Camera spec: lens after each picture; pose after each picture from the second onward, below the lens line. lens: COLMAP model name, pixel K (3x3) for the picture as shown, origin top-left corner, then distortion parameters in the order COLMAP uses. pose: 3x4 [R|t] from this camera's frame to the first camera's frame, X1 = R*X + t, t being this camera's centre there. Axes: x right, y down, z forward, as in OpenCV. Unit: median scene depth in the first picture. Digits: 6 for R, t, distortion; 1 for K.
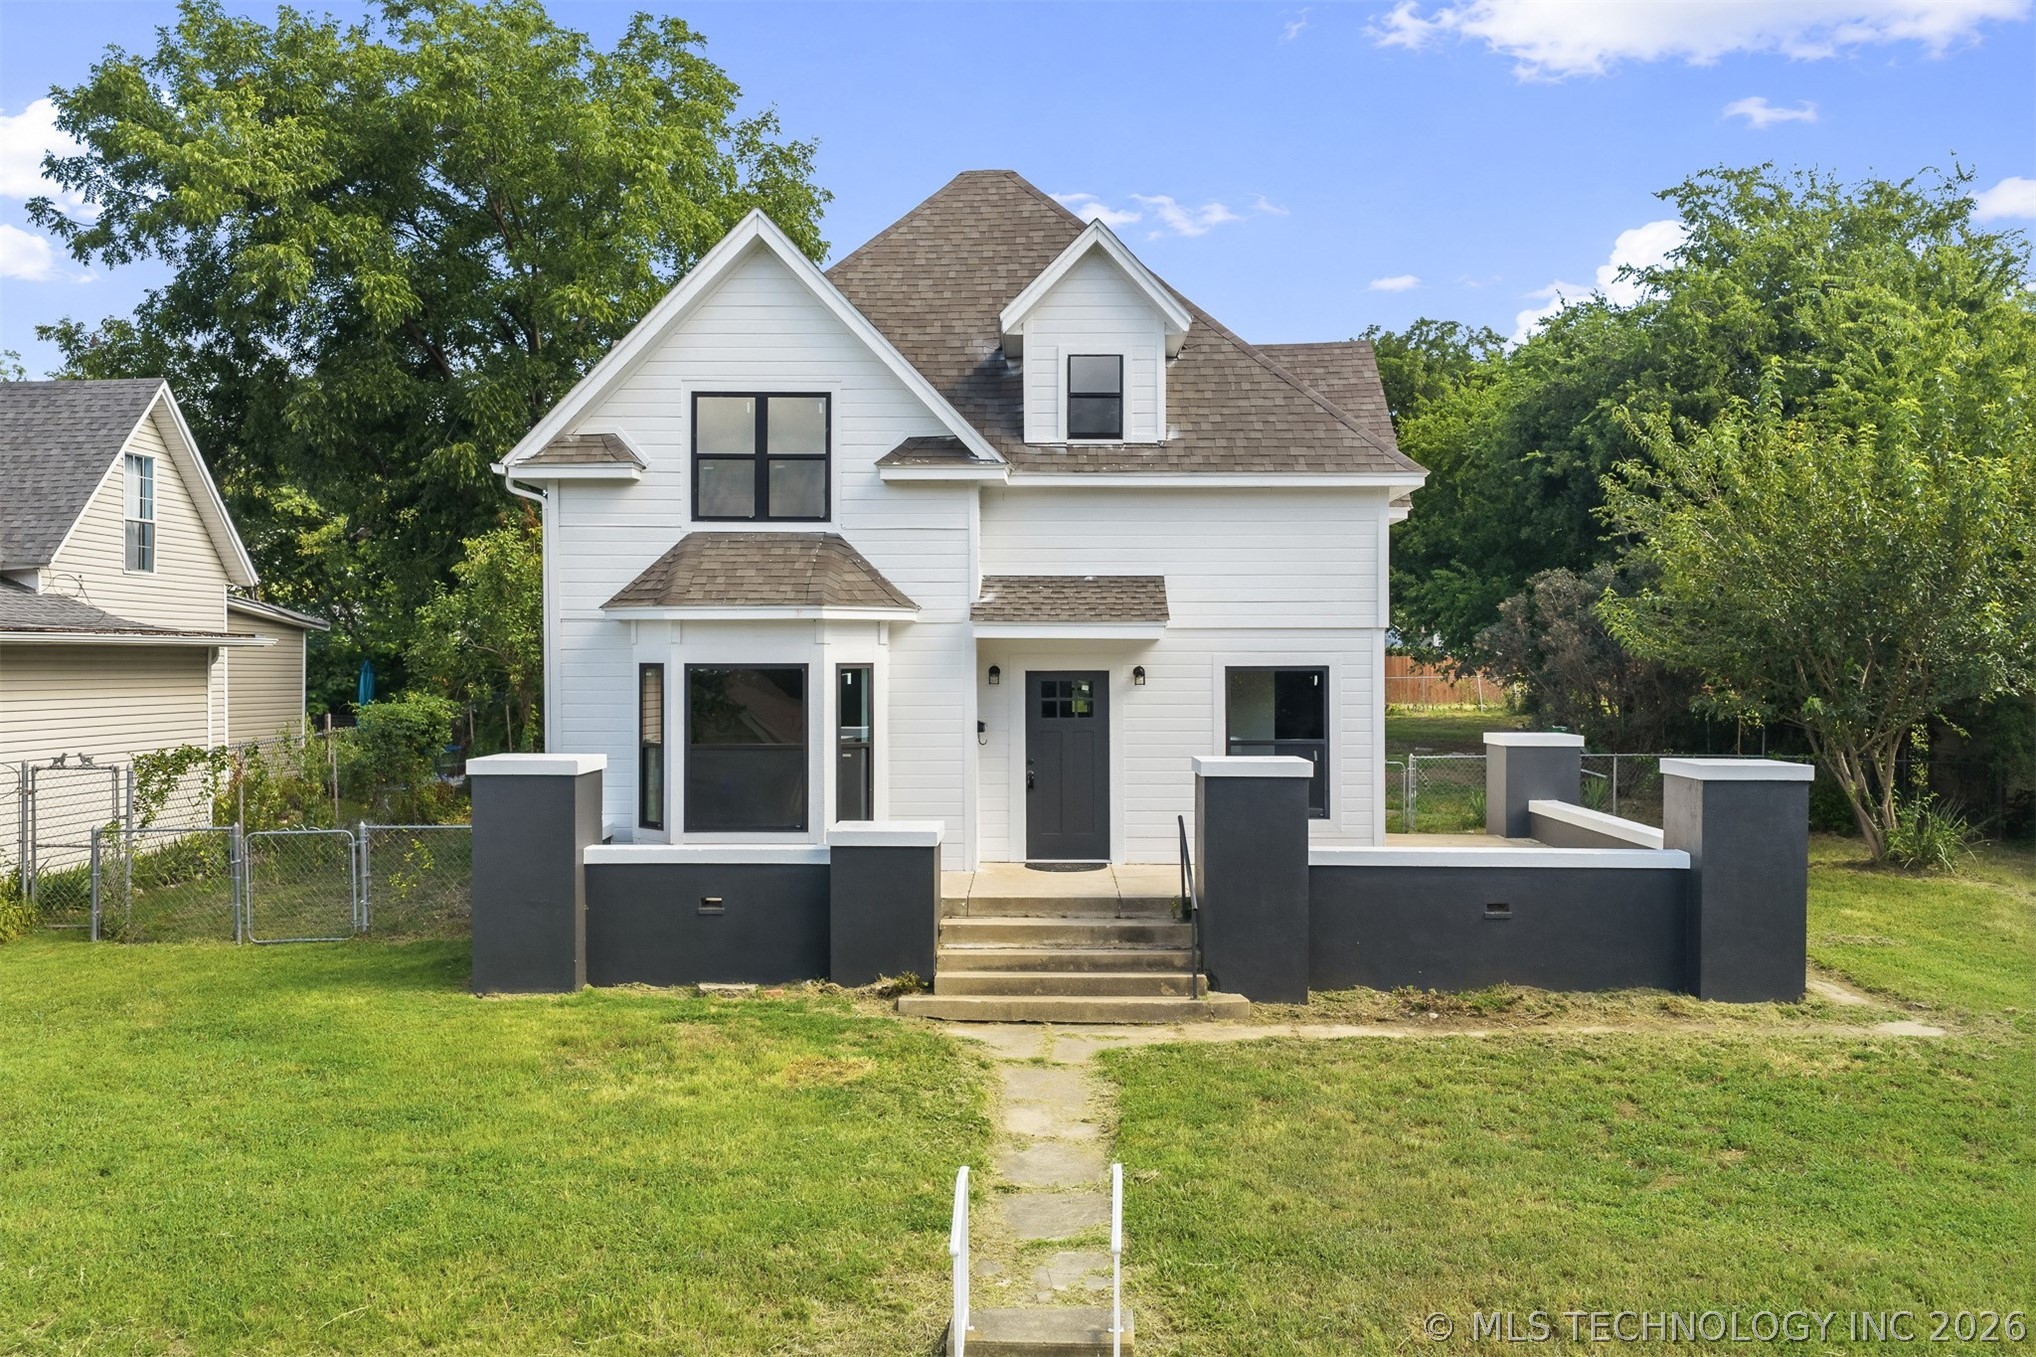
lens RADIAL K [[1688.0, 0, 1018.0], [0, 1688.0, 678.5], [0, 0, 1]] dist [0.002976, -0.003559]
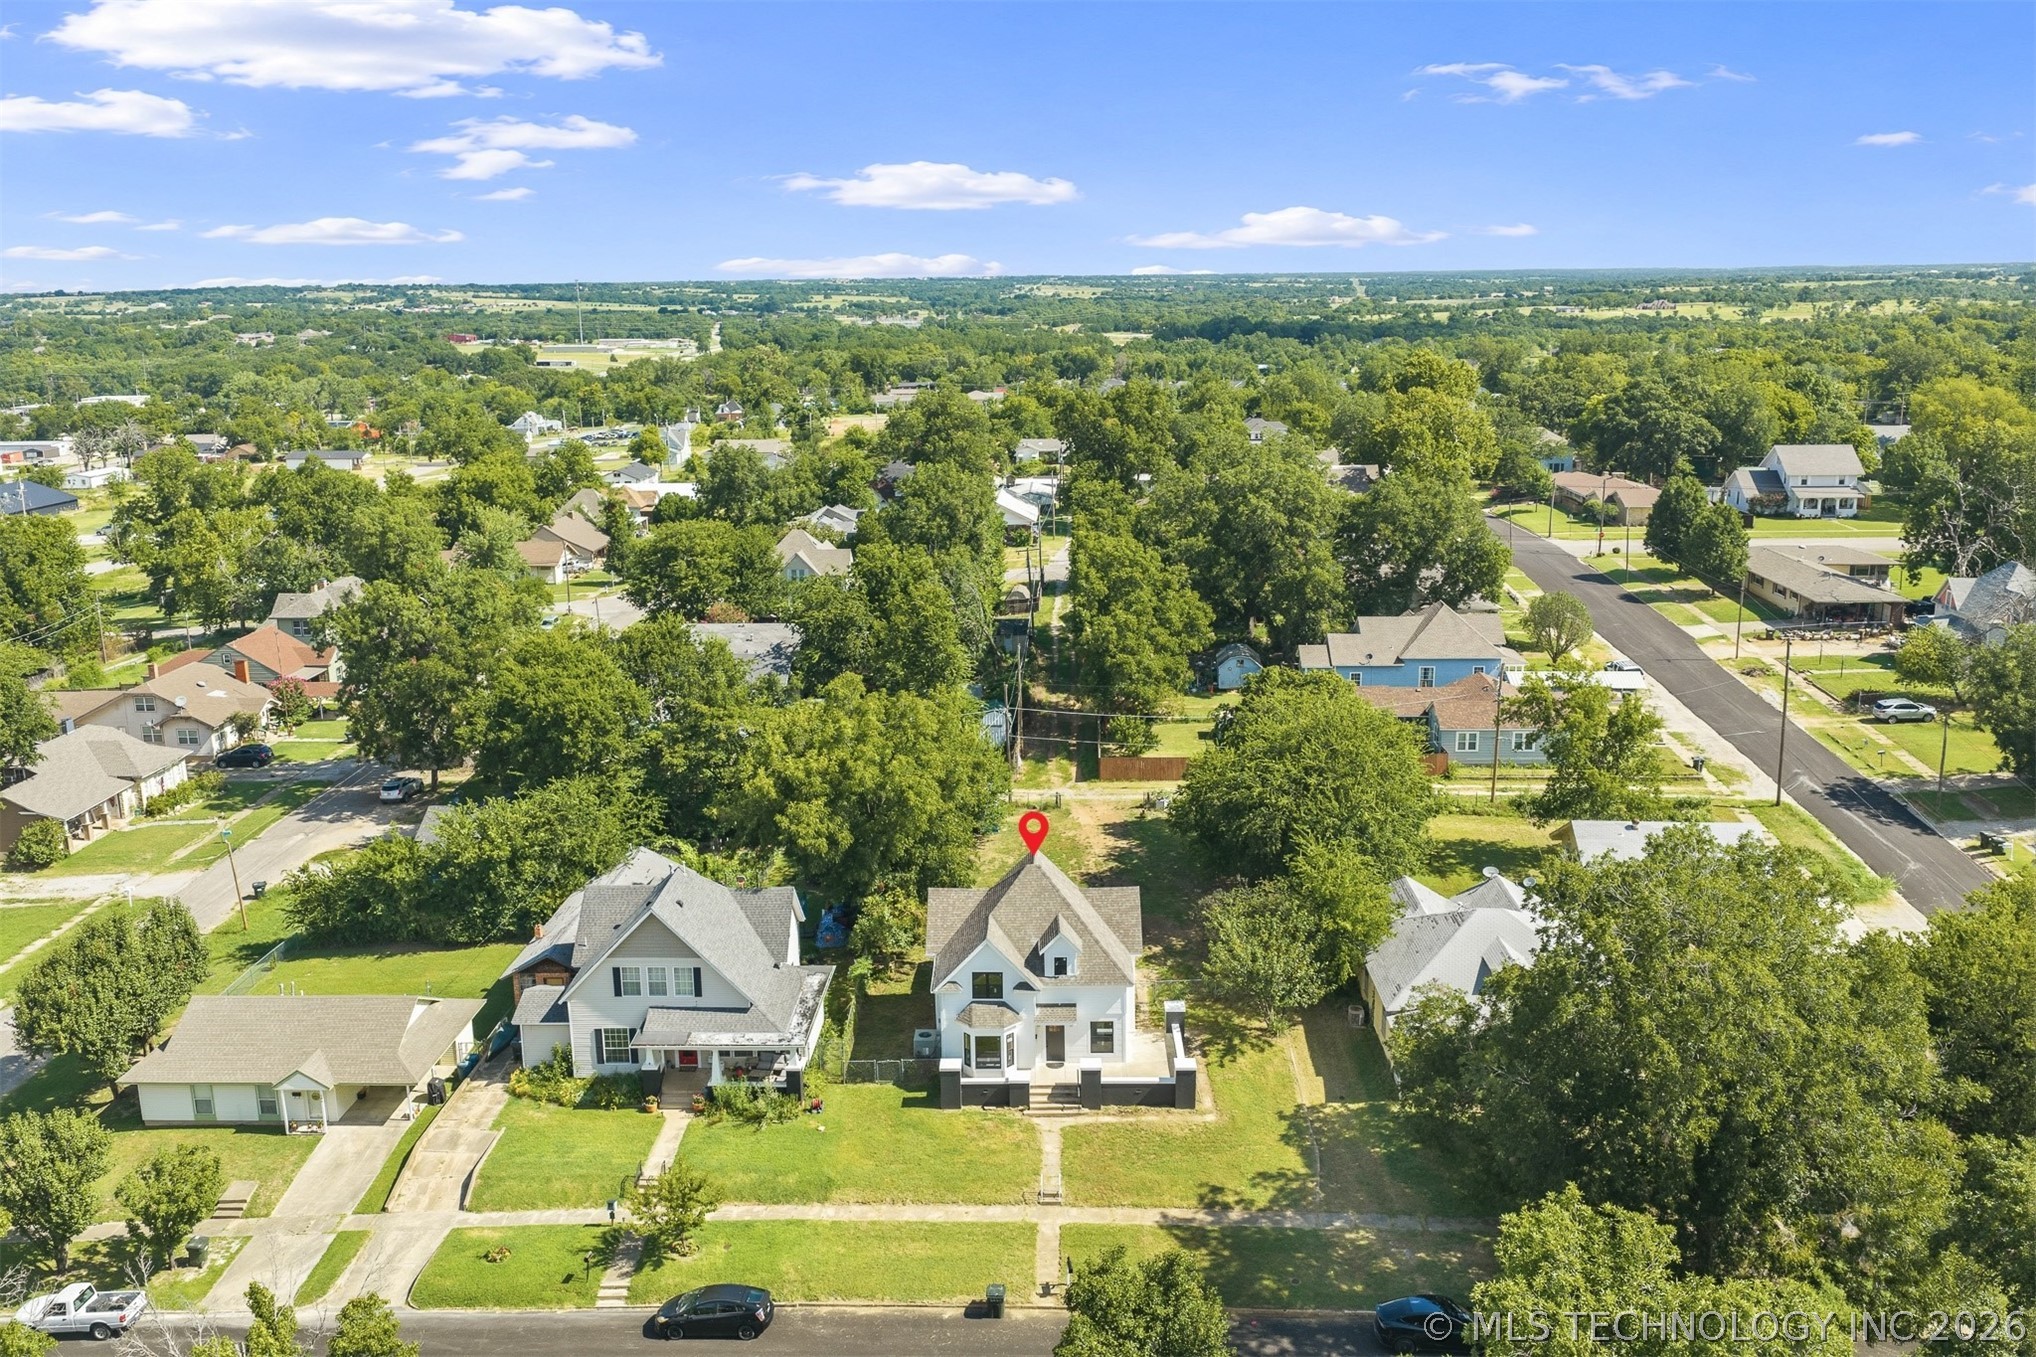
lens RADIAL K [[1711.8, 0, 1016.9], [0, 1711.8, 638.9], [0, 0, 1]] dist [-0.001901, 0.005949]
pose [[0.999827, -0.017685, -0.005731, -0.029000], [0.018493, 0.977692, 0.209226, -2.021342], [0.001903, -0.209296, 0.977851, -3.338369]]
